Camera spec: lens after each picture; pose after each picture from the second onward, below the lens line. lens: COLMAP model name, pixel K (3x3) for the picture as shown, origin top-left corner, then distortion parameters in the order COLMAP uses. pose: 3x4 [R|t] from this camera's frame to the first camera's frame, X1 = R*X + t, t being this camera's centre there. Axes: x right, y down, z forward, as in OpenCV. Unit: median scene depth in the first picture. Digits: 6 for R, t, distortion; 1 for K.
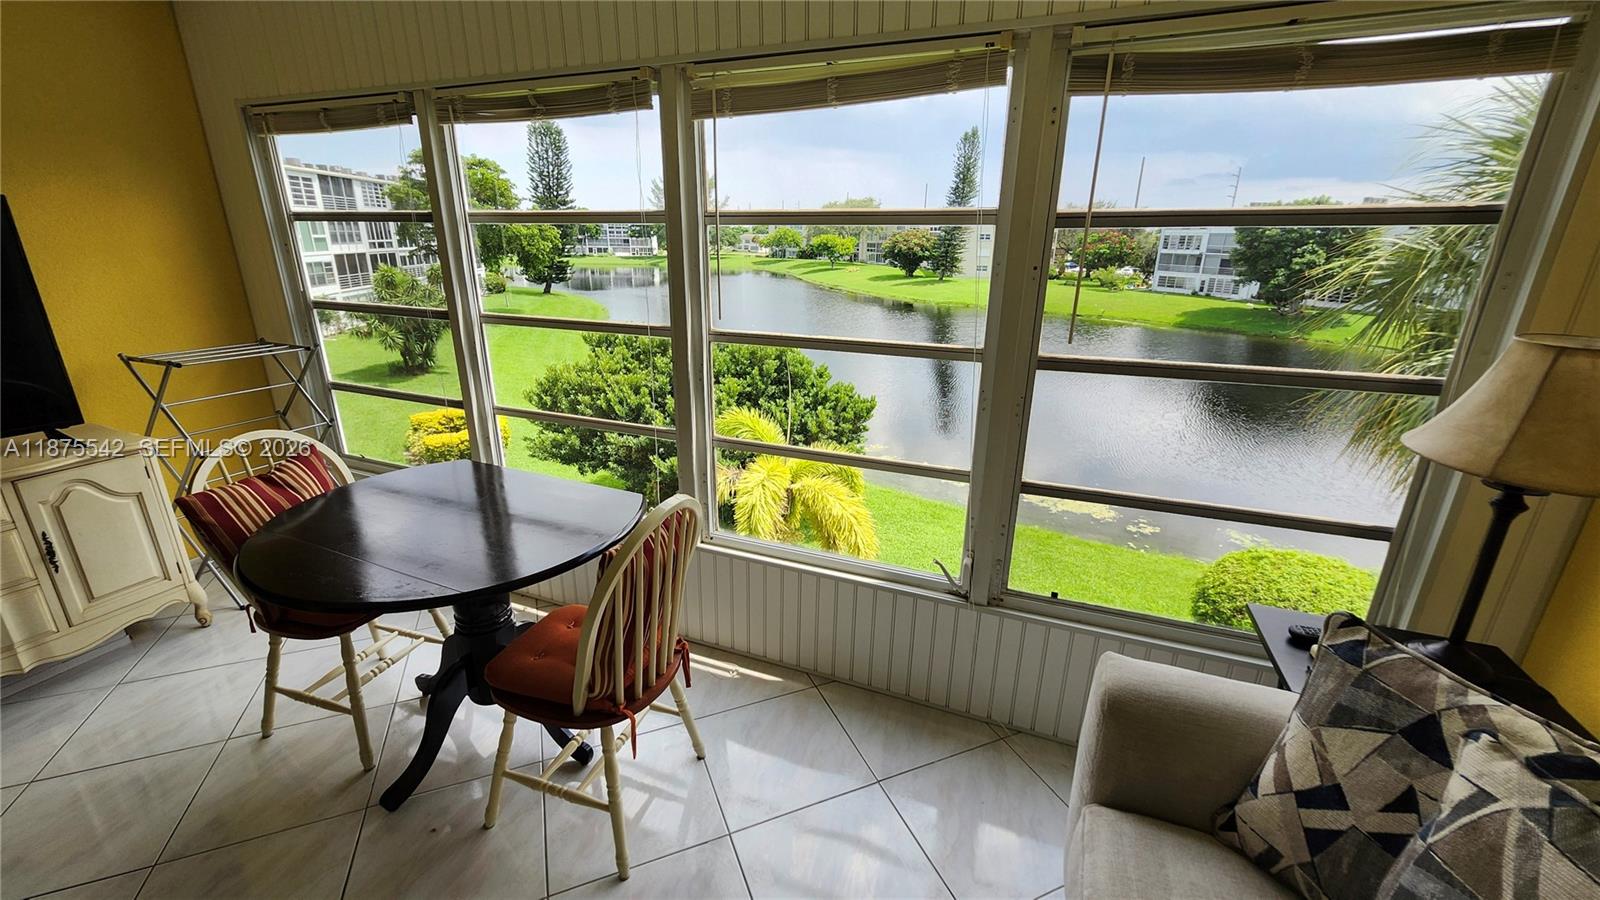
lens RADIAL K [[634.2, 0, 796.8], [0, 634.2, 445.4], [0, 0, 1]] dist [0.000310, -0.000873]
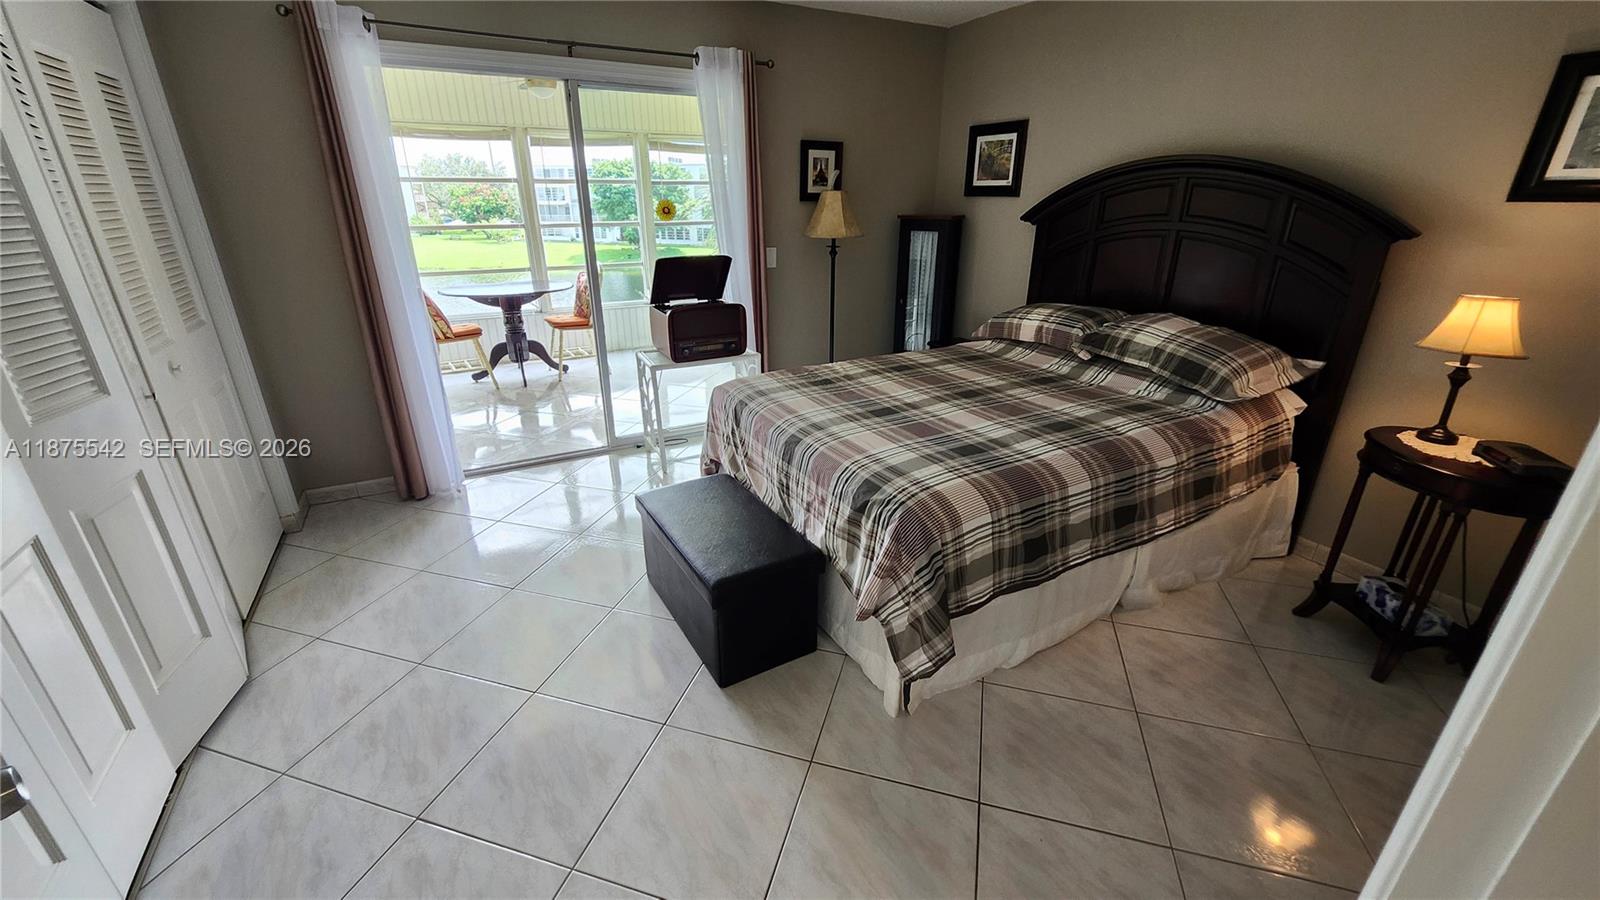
lens RADIAL K [[634.2, 0, 798.1], [0, 634.2, 448.1], [0, 0, 1]] dist [0.000310, -0.000873]
pose [[0.633694, -0.297173, 0.714227, -0.381137], [0.246507, 0.952712, 0.177690, 0.118928], [-0.733258, 0.063461, 0.676983, -0.360590]]
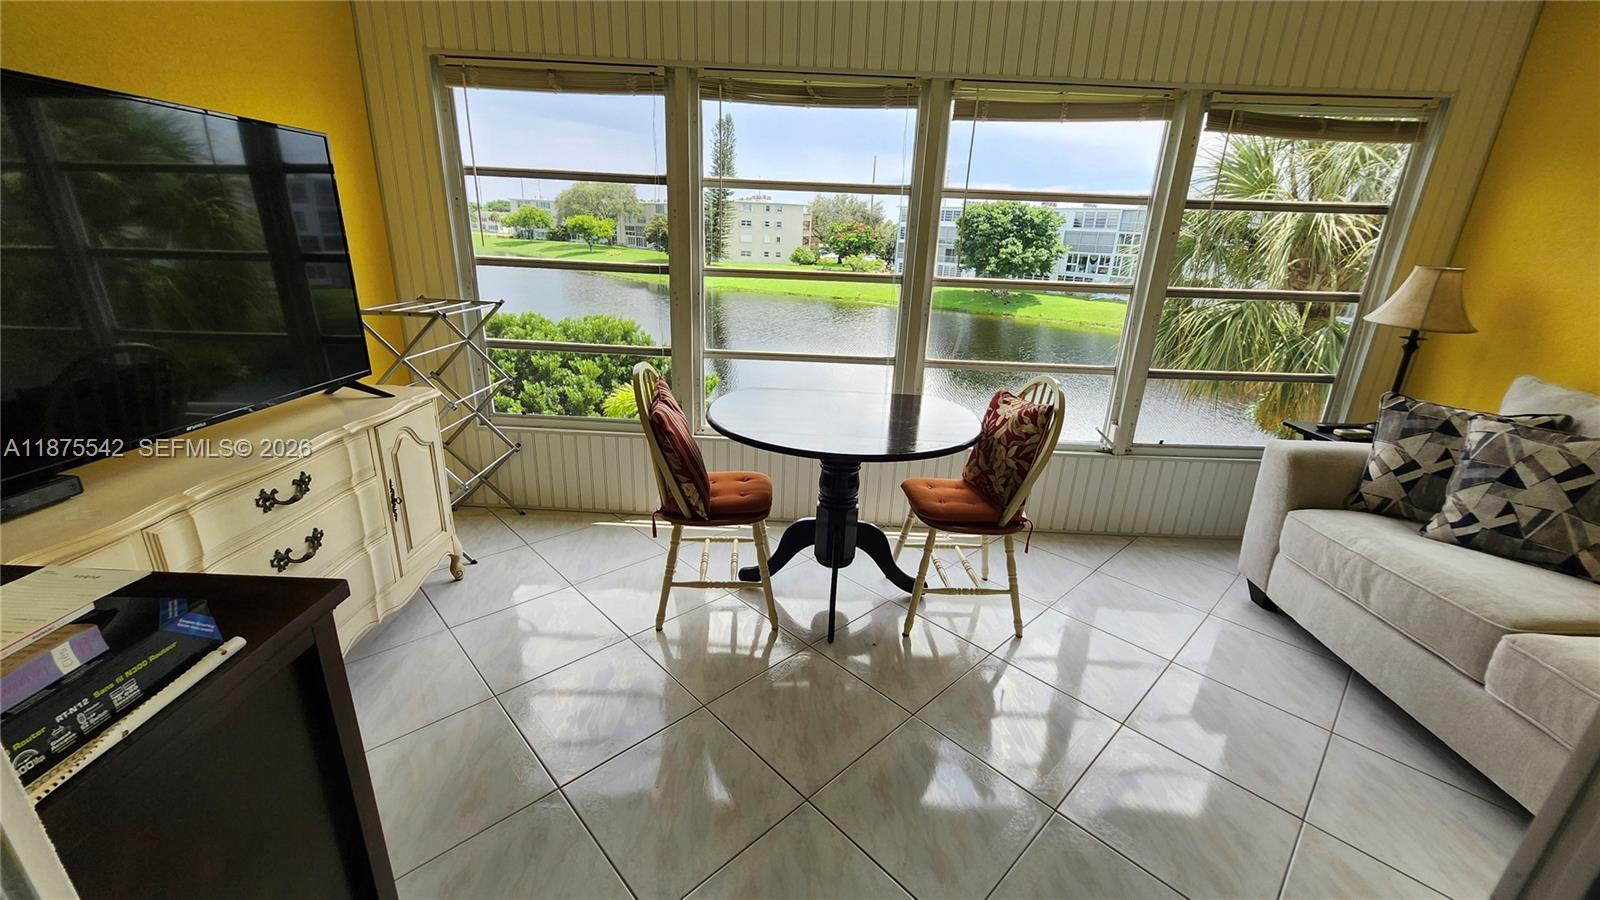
lens RADIAL K [[634.2, 0, 805.0], [0, 634.2, 446.2], [0, 0, 1]] dist [0.000310, -0.000873]
pose [[0.930847, -0.092969, 0.353383, -0.207628], [0.084826, 0.995652, 0.038500, 0.022691], [-0.355426, -0.005862, 0.934686, -0.036311]]
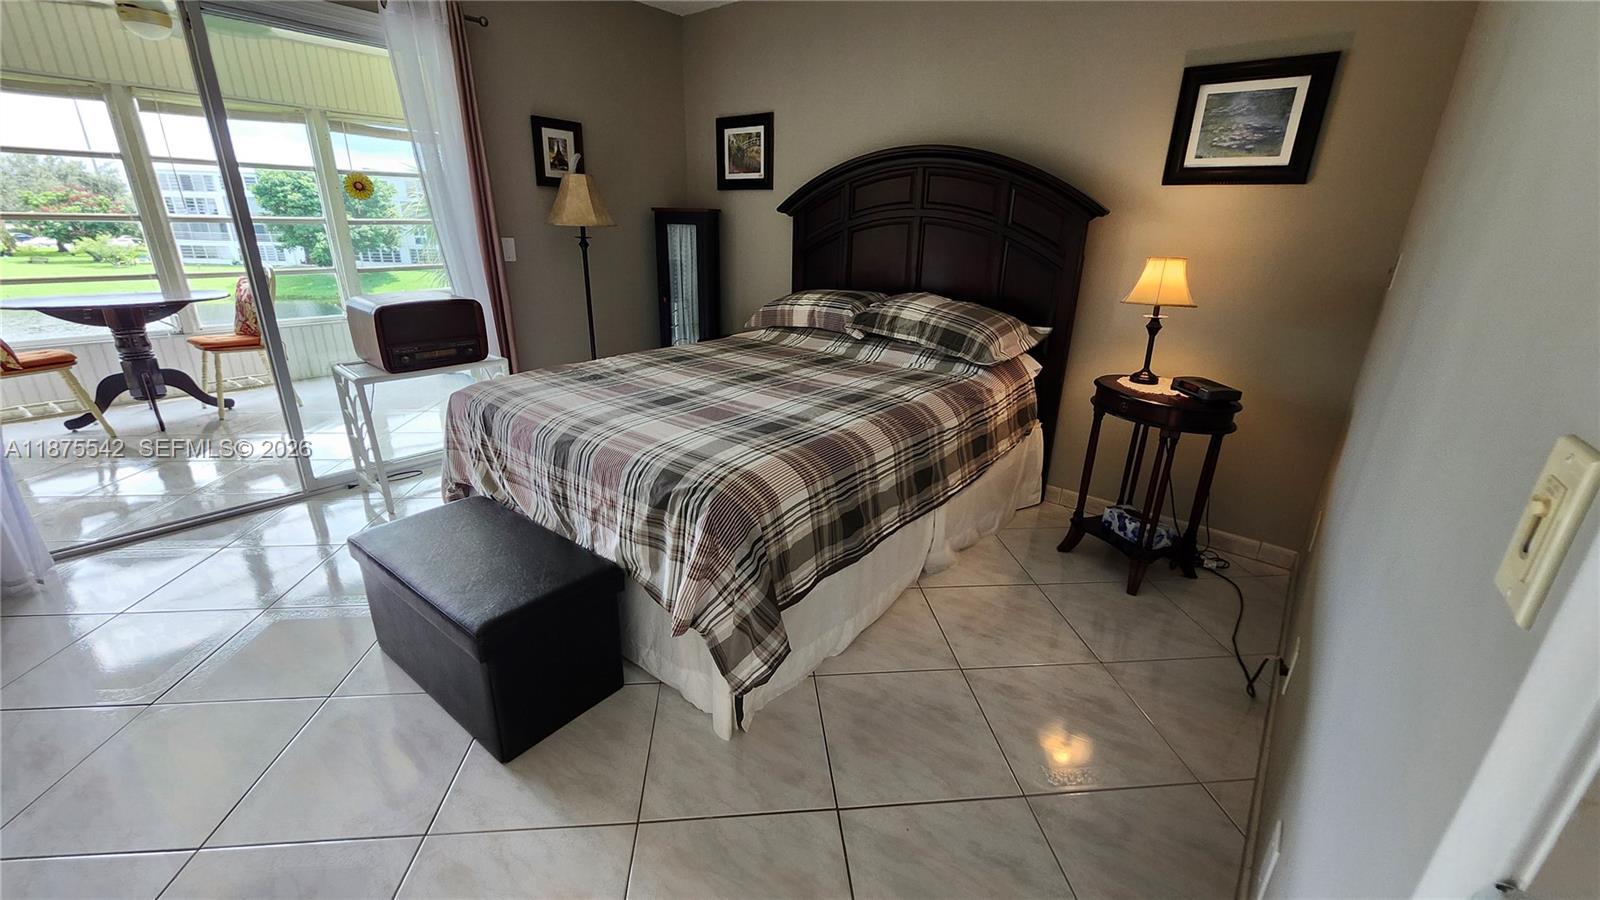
lens RADIAL K [[634.2, 0, 801.0], [0, 634.2, 447.3], [0, 0, 1]] dist [0.000310, -0.000873]
pose [[0.299329, -0.322787, 0.897893, -0.366927], [0.277580, 0.929796, 0.241719, 0.133095], [-0.912881, 0.176884, 0.367914, -0.336806]]
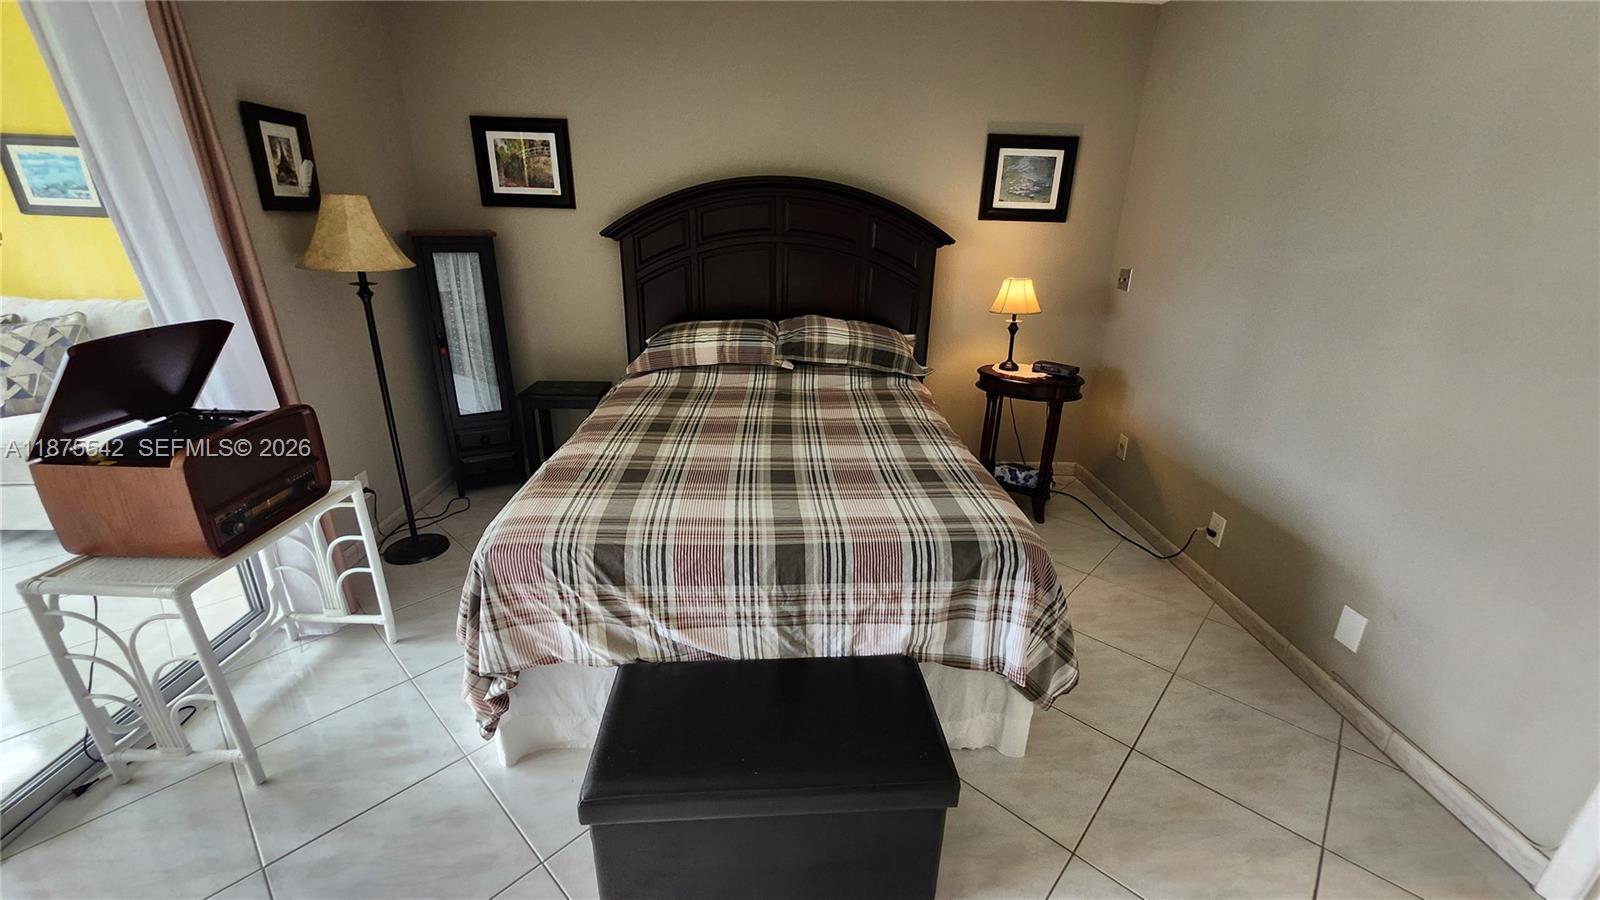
lens RADIAL K [[634.2, 0, 809.0], [0, 634.2, 448.7], [0, 0, 1]] dist [0.000310, -0.000873]
pose [[-0.414202, -0.337228, 0.845407, -0.347949], [0.257189, 0.847614, 0.464117, 0.055829], [-0.873093, 0.409667, -0.264352, -0.166253]]
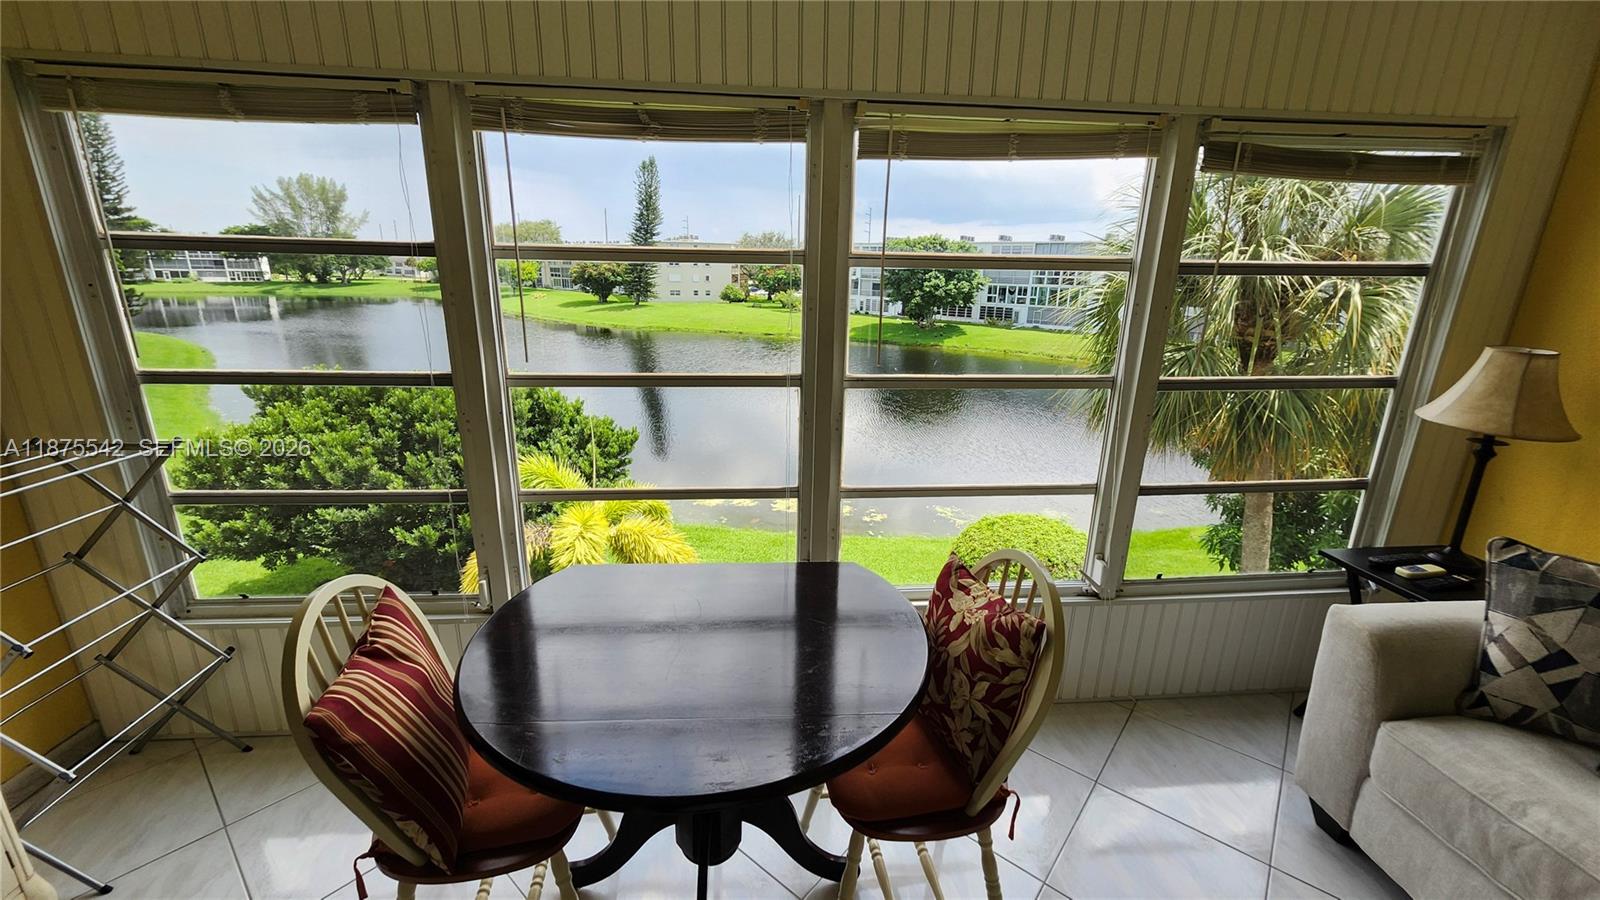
lens RADIAL K [[634.2, 0, 802.1], [0, 634.2, 446.4], [0, 0, 1]] dist [0.000310, -0.000873]
pose [[0.889061, -0.117832, 0.442363, -0.144894], [0.133180, 0.991085, -0.003670, -0.019231], [-0.437987, 0.062177, 0.896828, 0.043257]]
